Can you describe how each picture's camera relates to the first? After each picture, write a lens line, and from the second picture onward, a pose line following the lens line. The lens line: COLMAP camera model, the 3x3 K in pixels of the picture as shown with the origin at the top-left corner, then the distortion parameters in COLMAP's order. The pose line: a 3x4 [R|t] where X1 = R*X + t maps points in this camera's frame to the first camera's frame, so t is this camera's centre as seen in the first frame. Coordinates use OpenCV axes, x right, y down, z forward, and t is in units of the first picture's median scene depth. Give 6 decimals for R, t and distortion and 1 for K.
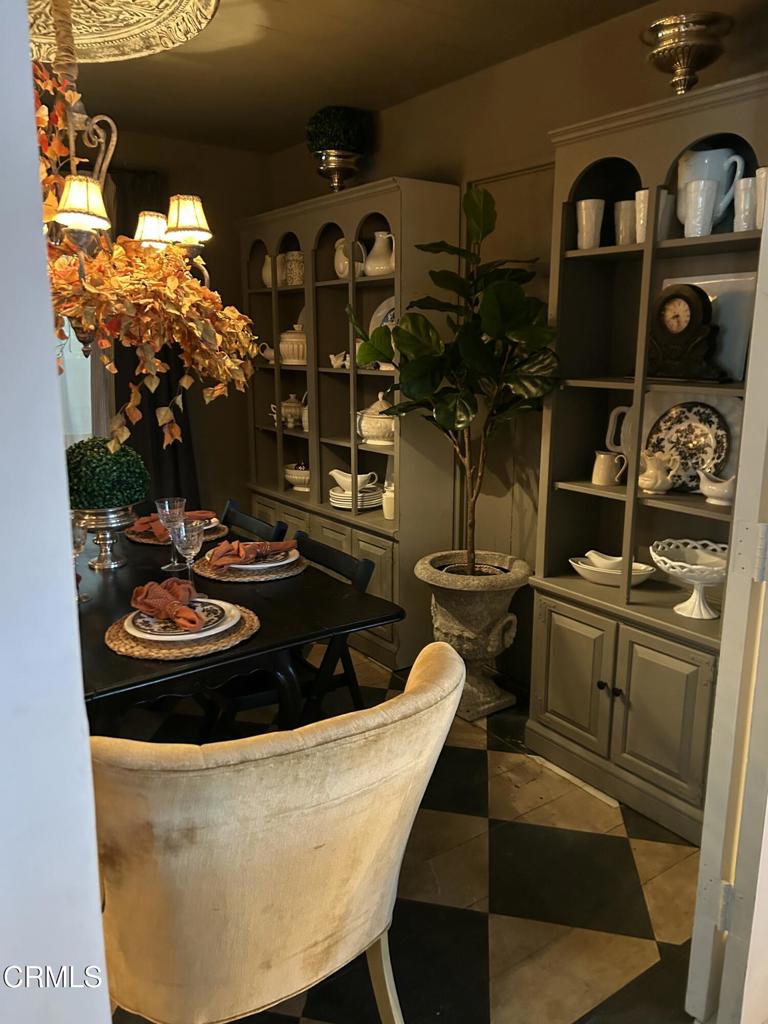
lens RADIAL K [[768.3, 0, 376.7], [0, 768.3, 511.1], [0, 0, 1]] dist [0.042401, -0.045307]
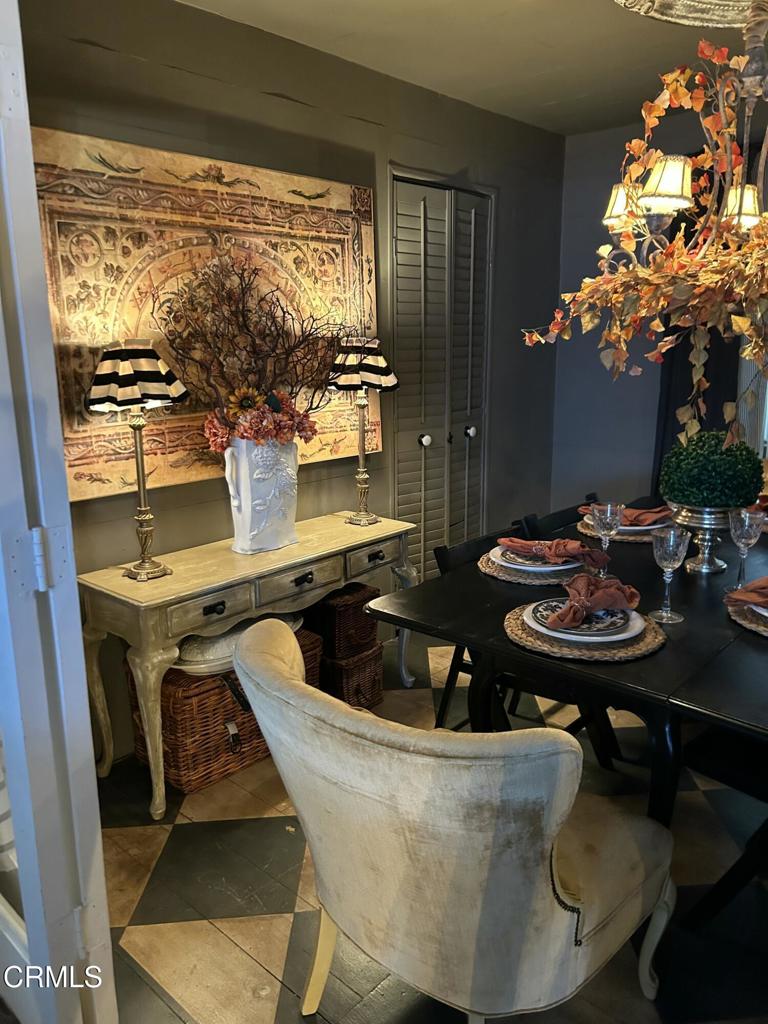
lens RADIAL K [[768.3, 0, 376.7], [0, 768.3, 511.1], [0, 0, 1]] dist [0.042401, -0.045307]
pose [[0.203028, 0.222780, -0.953493, 0.550790], [-0.200644, 0.962576, 0.182179, -0.106736], [0.958395, 0.154325, 0.240130, 0.476025]]
